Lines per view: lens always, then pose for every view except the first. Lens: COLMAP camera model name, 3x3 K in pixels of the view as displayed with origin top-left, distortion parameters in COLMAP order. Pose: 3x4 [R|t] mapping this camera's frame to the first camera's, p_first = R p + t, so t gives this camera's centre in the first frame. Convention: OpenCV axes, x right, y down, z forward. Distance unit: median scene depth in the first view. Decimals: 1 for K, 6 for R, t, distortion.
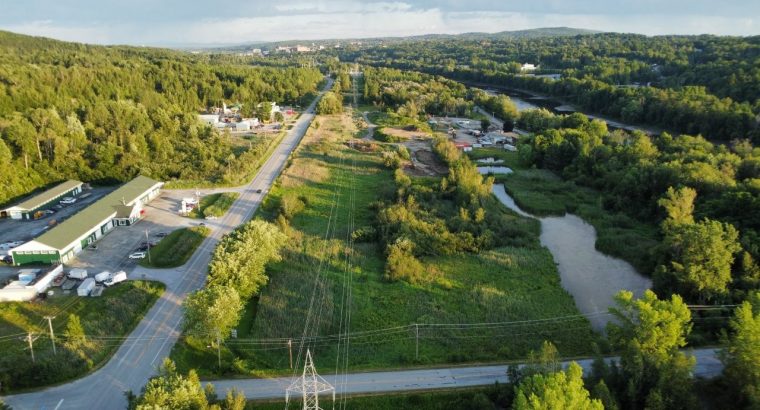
lens RADIAL K [[560.7, 0, 382.5], [0, 560.7, 207.3], [0, 0, 1]] dist [-0.018523, -0.016795]
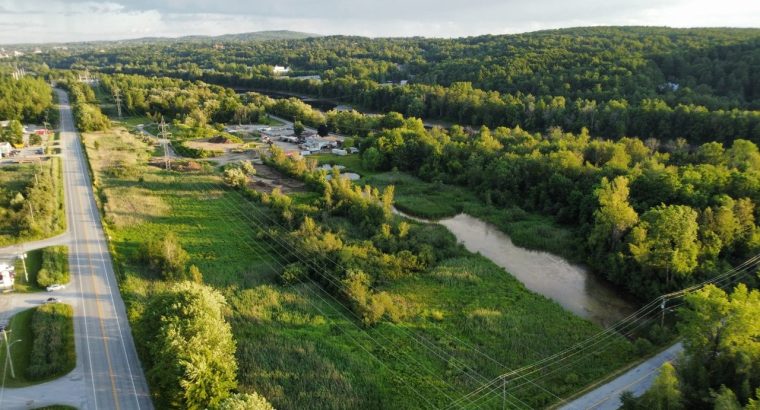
lens RADIAL K [[560.7, 0, 380.1], [0, 560.7, 201.6], [0, 0, 1]] dist [-0.018523, -0.016795]
pose [[0.888473, -0.124493, 0.441720, -0.104075], [0.131037, 0.991251, 0.015804, -0.020223], [-0.439823, 0.043840, 0.897014, 0.078656]]
